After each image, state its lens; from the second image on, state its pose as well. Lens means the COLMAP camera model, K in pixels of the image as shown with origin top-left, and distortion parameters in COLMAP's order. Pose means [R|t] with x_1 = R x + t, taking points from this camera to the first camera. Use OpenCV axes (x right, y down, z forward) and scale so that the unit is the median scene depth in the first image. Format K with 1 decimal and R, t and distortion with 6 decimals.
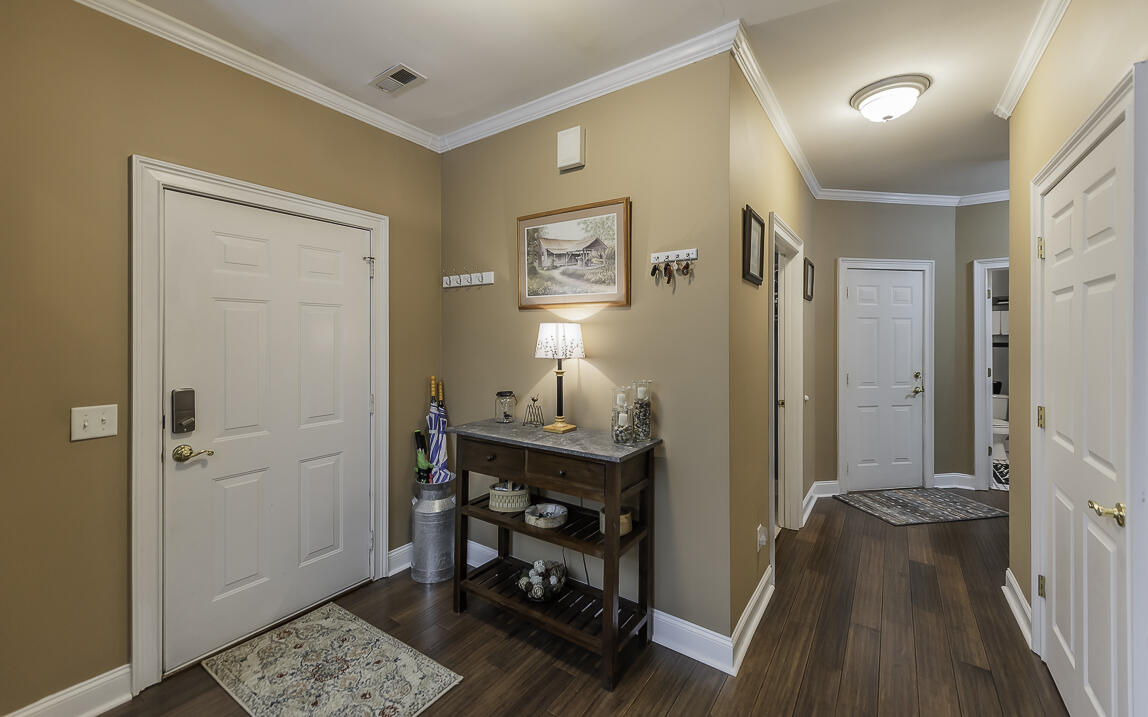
lens RADIAL K [[447.8, 0, 574.4], [0, 447.8, 349.2], [0, 0, 1]] dist [0.016639, -0.001978]
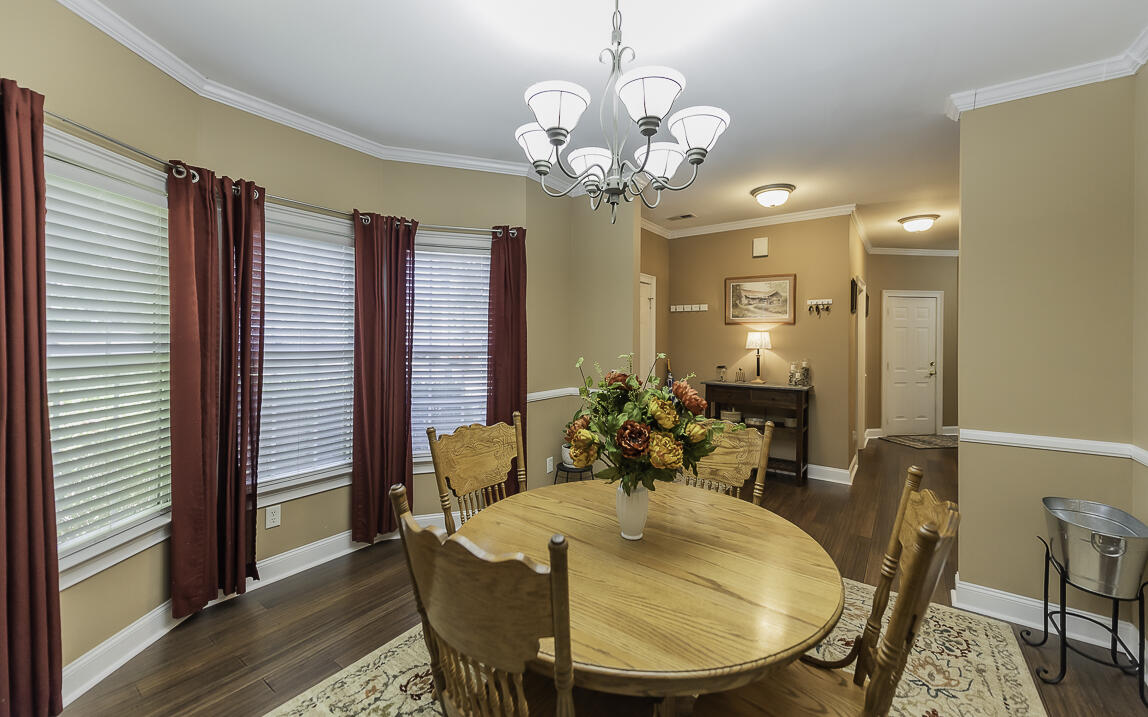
lens RADIAL K [[447.8, 0, 575.4], [0, 447.8, 350.5], [0, 0, 1]] dist [0.016639, -0.001978]
pose [[0.999811, 0.006331, -0.018372, -0.812743], [-0.006327, 0.999980, 0.000270, 0.031580], [0.018373, -0.000154, 0.999831, -1.067333]]
